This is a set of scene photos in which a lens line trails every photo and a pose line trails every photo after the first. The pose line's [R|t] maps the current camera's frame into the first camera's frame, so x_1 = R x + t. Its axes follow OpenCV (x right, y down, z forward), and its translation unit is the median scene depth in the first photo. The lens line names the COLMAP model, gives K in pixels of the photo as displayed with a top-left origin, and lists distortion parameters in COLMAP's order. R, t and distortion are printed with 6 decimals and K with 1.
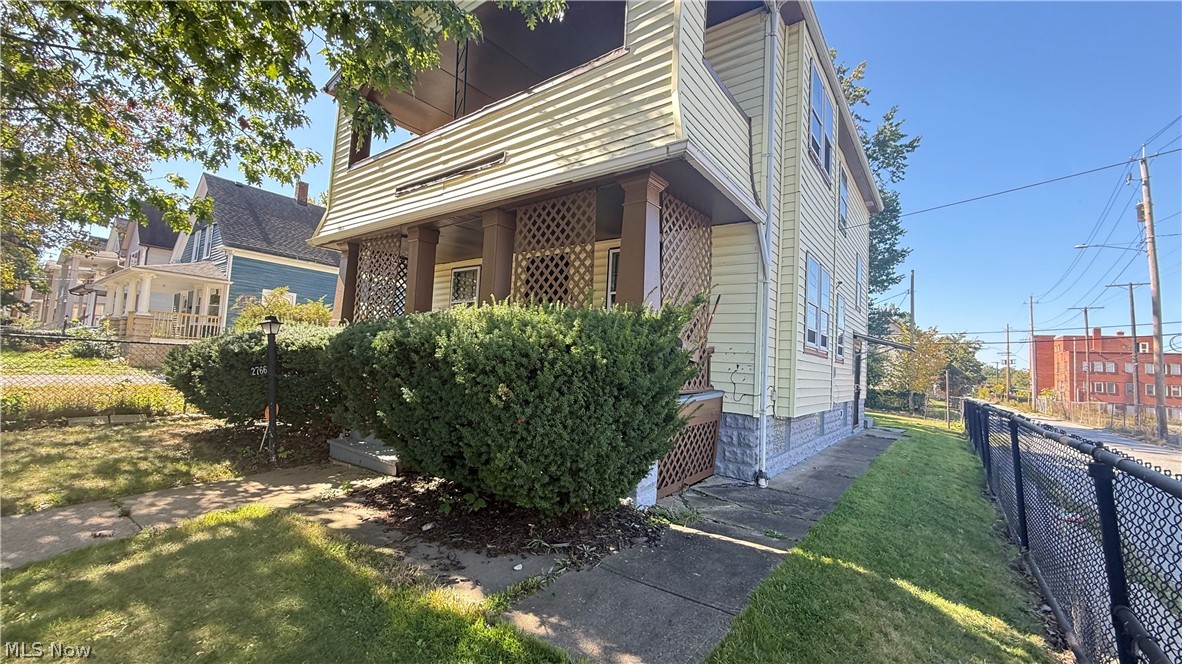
lens RADIAL K [[468.8, 0, 599.6], [0, 468.8, 330.2], [0, 0, 1]] dist [0.002122, -0.000099]
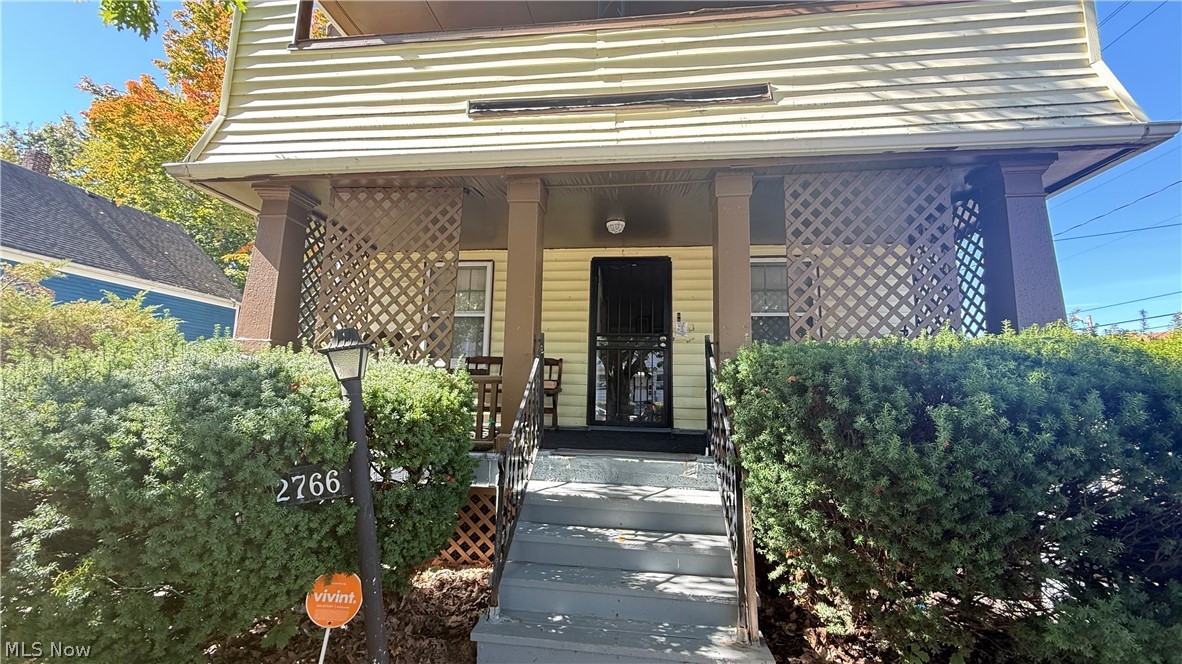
lens RADIAL K [[468.8, 0, 589.4], [0, 468.8, 329.6], [0, 0, 1]] dist [0.002122, -0.000099]
pose [[0.869153, 0.040010, 0.492921, -0.578391], [-0.013972, 0.998311, -0.056395, -0.010365], [-0.494345, 0.042129, 0.868244, 0.475832]]
